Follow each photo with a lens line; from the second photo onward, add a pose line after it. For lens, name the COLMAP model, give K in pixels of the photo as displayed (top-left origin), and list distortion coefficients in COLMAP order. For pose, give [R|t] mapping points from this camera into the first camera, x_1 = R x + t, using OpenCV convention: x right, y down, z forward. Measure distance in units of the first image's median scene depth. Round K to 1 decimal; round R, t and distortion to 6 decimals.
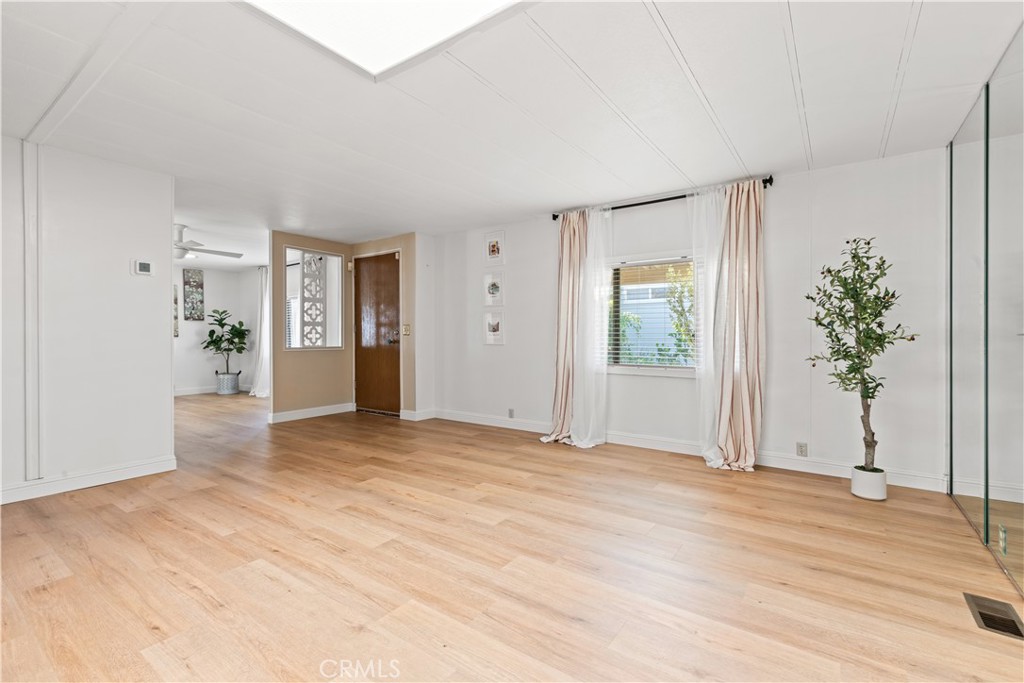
lens RADIAL K [[461.0, 0, 516.7], [0, 461.0, 338.7], [0, 0, 1]] dist [0.002834, 0.000056]
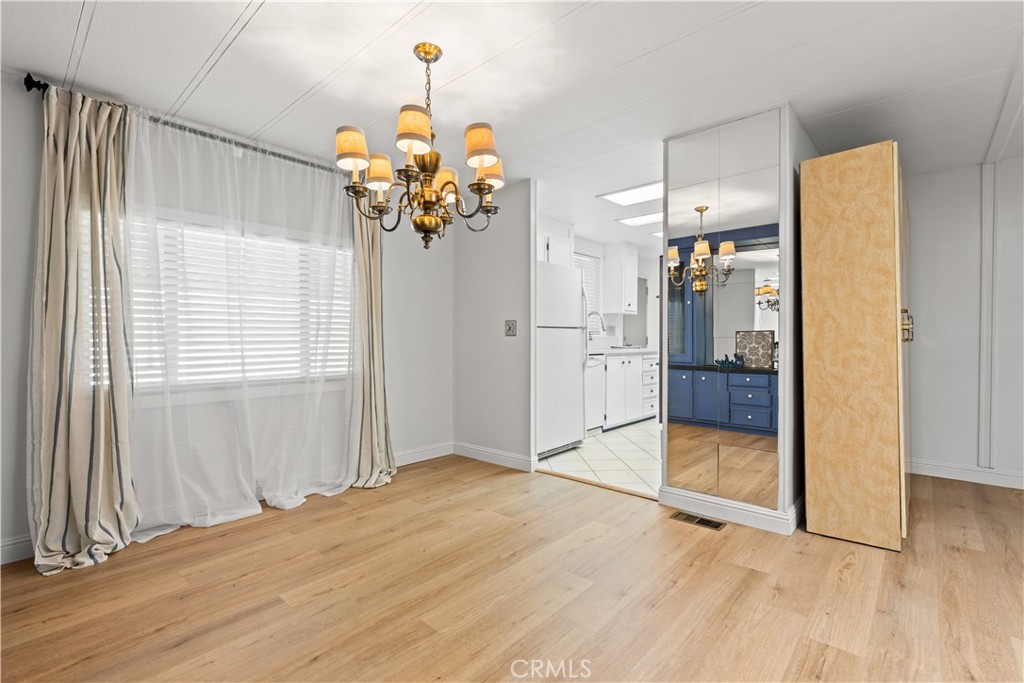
lens RADIAL K [[461.0, 0, 507.6], [0, 461.0, 338.9], [0, 0, 1]] dist [0.002834, 0.000056]
pose [[-0.115056, 0.003367, -0.993353, 0.237109], [-0.005958, 0.999974, 0.004079, -0.002517], [0.993341, 0.006388, -0.115033, -0.018408]]
